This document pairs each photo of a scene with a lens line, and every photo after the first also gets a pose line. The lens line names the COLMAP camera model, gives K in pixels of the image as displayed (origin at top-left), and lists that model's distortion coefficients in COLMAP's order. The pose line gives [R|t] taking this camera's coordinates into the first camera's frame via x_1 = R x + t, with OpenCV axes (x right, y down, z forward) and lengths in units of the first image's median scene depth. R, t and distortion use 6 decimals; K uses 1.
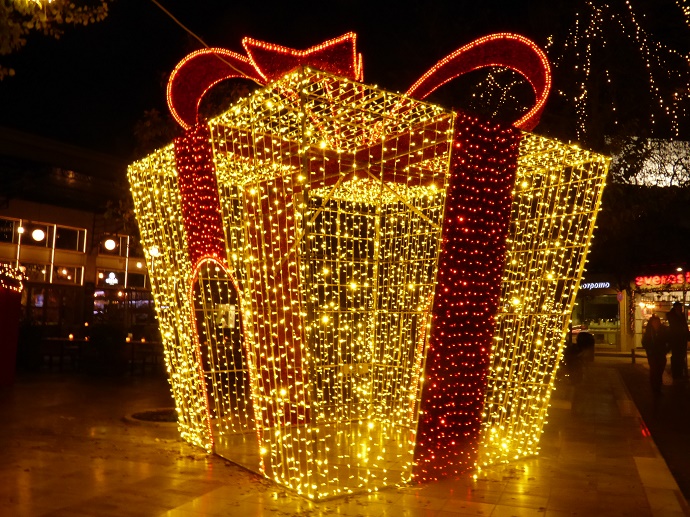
lens RADIAL K [[629.4, 0, 345.0], [0, 629.4, 258.5], [0, 0, 1]] dist [0.012301, 0.001746]
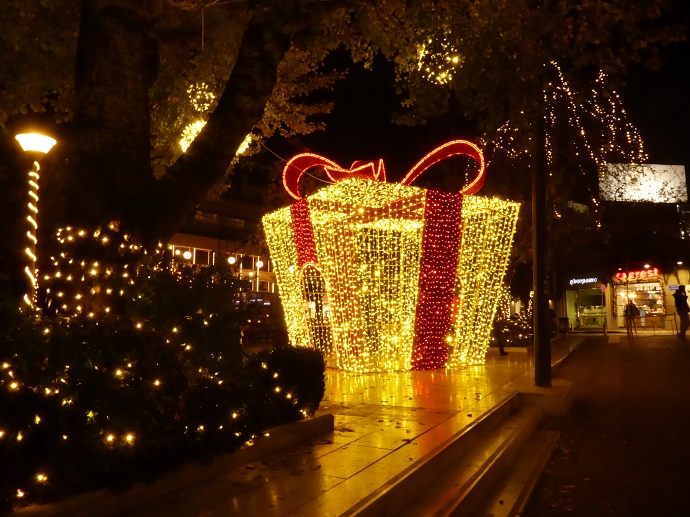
lens RADIAL K [[522.0, 0, 345.0], [0, 522.0, 258.5], [0, 0, 1]] dist [-0.000096, 0.000040]
pose [[0.993701, -0.030134, -0.107938, 0.084984], [0.028135, 0.999404, -0.019989, 0.021015], [0.108476, 0.016826, 0.993957, -0.698001]]
